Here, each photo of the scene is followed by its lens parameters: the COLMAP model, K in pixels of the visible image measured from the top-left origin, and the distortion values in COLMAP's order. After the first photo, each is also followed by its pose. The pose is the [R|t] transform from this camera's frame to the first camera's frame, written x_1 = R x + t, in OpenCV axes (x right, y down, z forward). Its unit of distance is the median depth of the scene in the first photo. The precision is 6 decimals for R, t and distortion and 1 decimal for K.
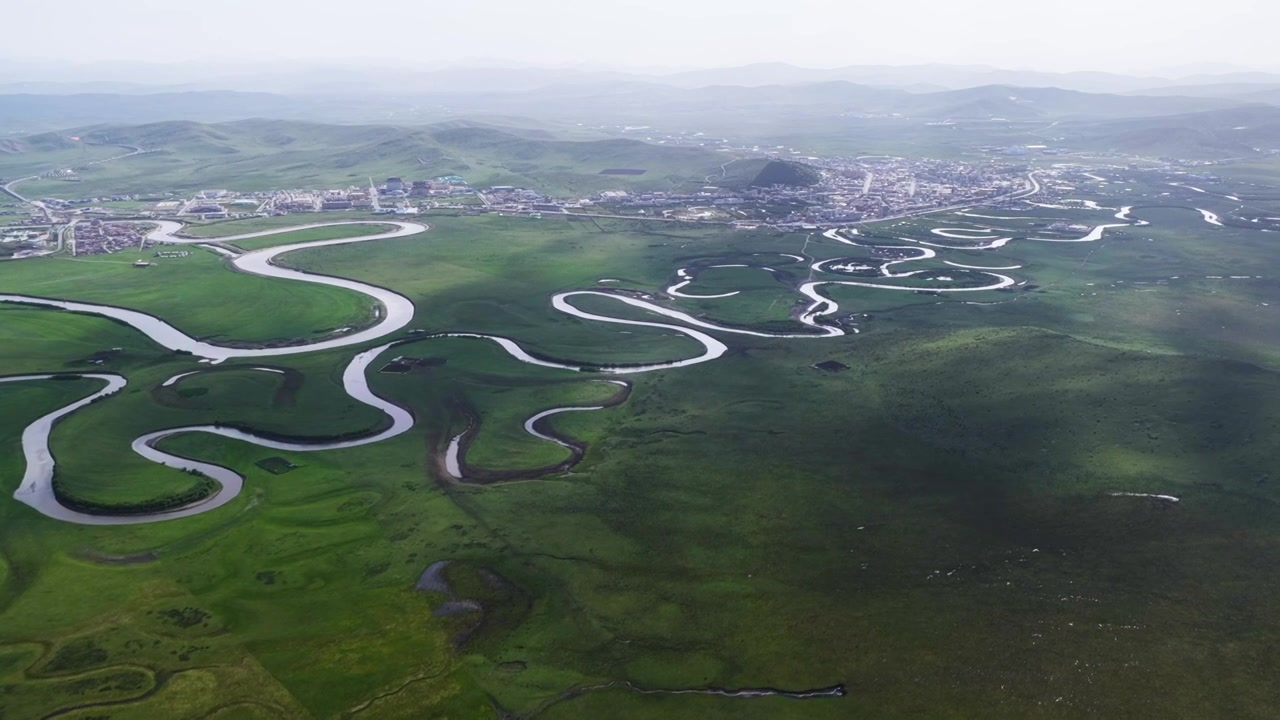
lens RADIAL K [[1092.0, 0, 640.0], [0, 1092.0, 360.0], [0, 0, 1]] dist [-0.008737, 0.043468]
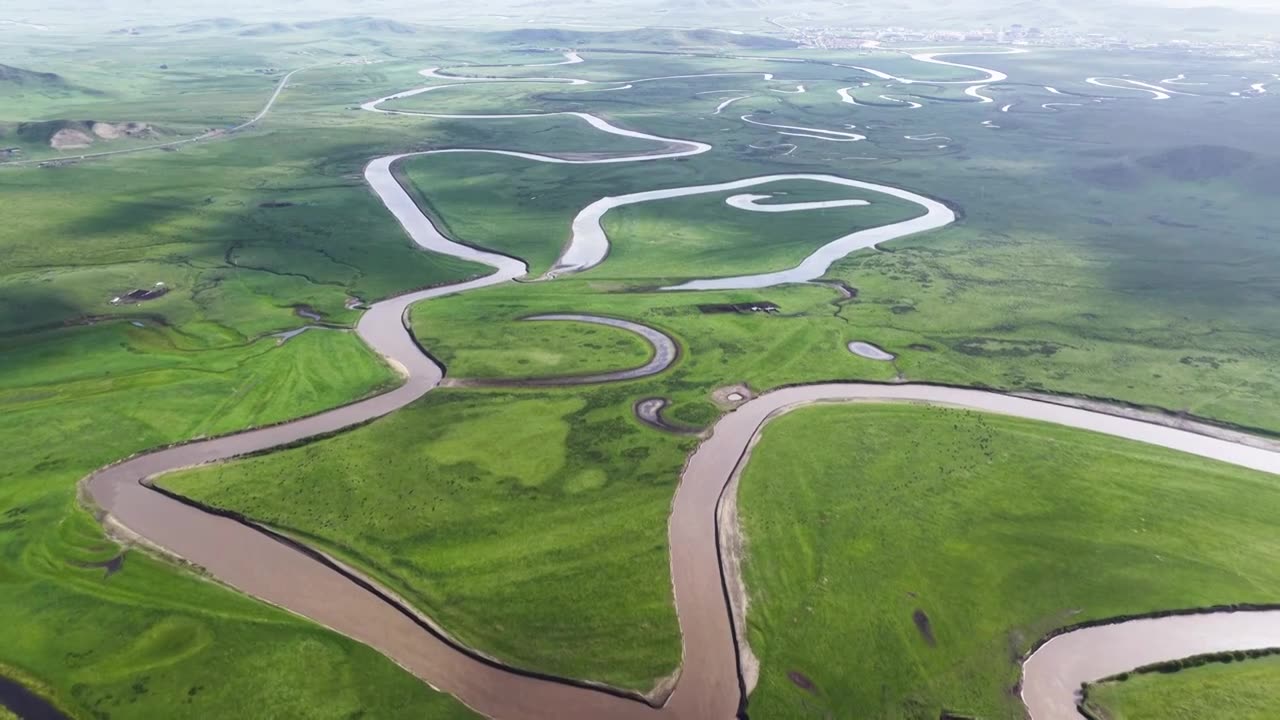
lens RADIAL K [[1092.0, 0, 640.0], [0, 1092.0, 360.0], [0, 0, 1]] dist [-0.008737, 0.043468]
pose [[0.847911, 0.194783, -0.493058, 0.262331], [-0.146180, 0.979903, 0.135725, 0.252670], [0.509586, -0.043007, 0.859344, -0.901819]]
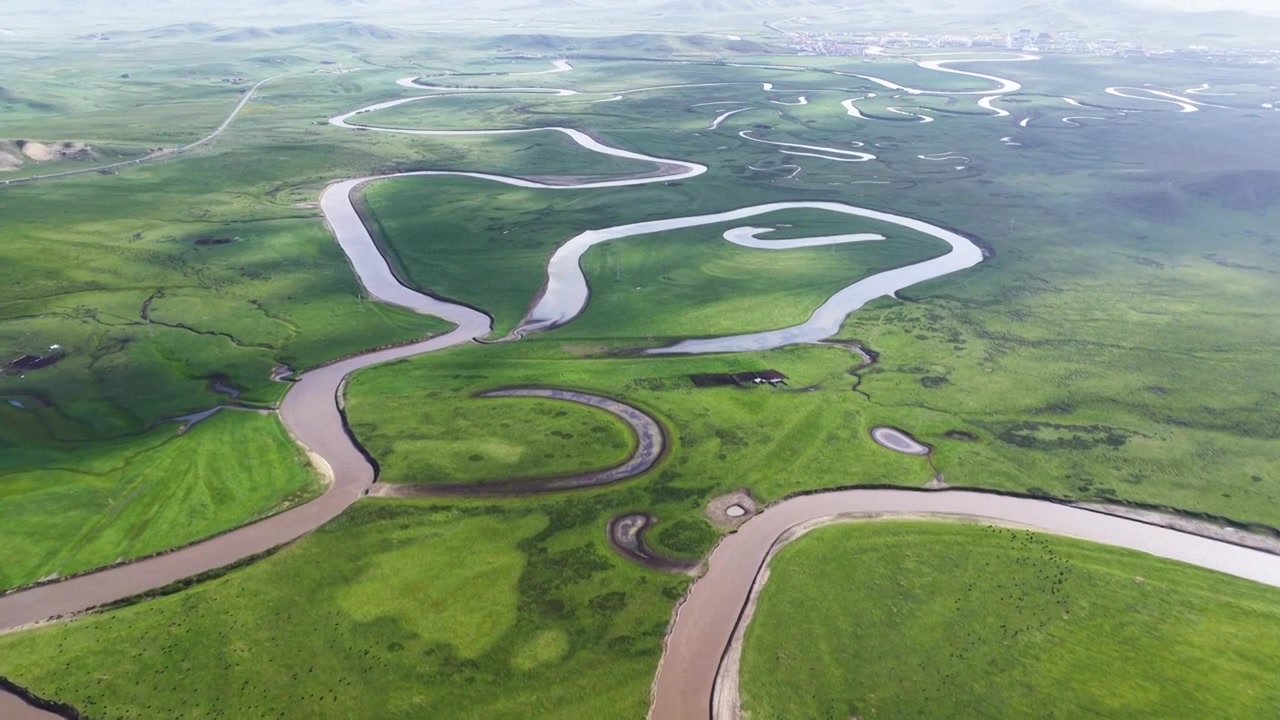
lens RADIAL K [[1092.0, 0, 640.0], [0, 1092.0, 360.0], [0, 0, 1]] dist [-0.008737, 0.043468]
pose [[0.849573, 0.193338, -0.490760, 0.209972], [-0.145506, 0.980204, 0.134267, 0.226476], [0.507004, -0.042661, 0.860887, -0.807093]]
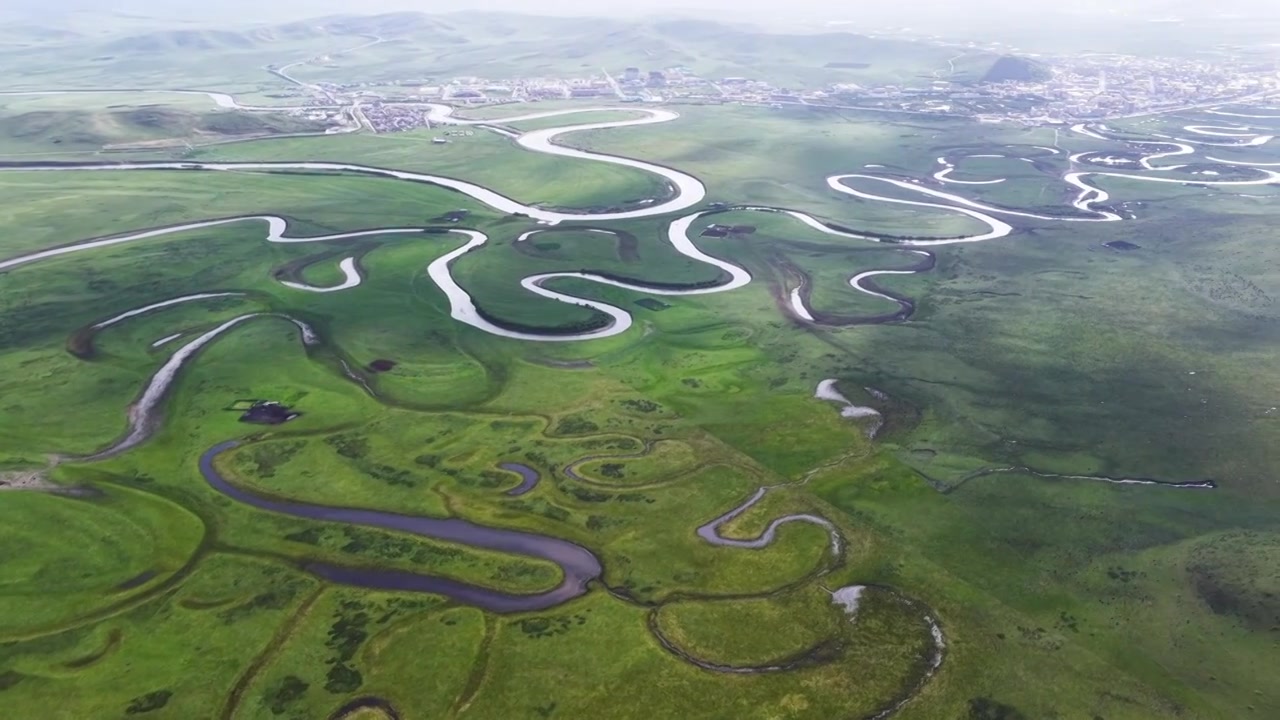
lens RADIAL K [[1101.9, 0, 640.0], [0, 1101.9, 360.0], [0, 0, 1]] dist [-0.015136, 0.053553]
pose [[0.989596, 0.050051, -0.134887, -0.105431], [-0.038175, 0.995279, 0.089234, 0.029347], [0.138716, -0.083156, 0.986835, -0.105516]]
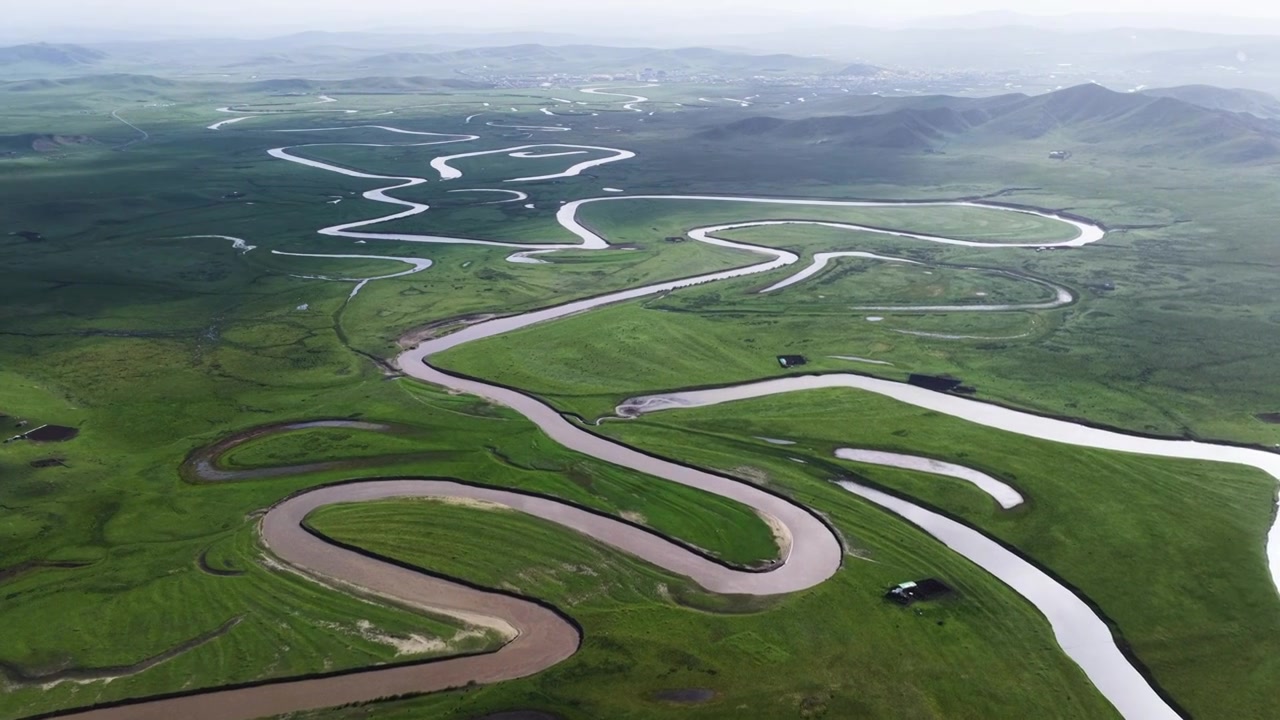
lens RADIAL K [[1092.0, 0, 640.0], [0, 1092.0, 360.0], [0, 0, 1]] dist [-0.008737, 0.043468]
pose [[0.971033, 0.072893, -0.227556, 0.417783], [-0.063081, 0.996750, 0.050108, 0.442394], [0.230469, -0.034302, 0.972475, -1.590869]]
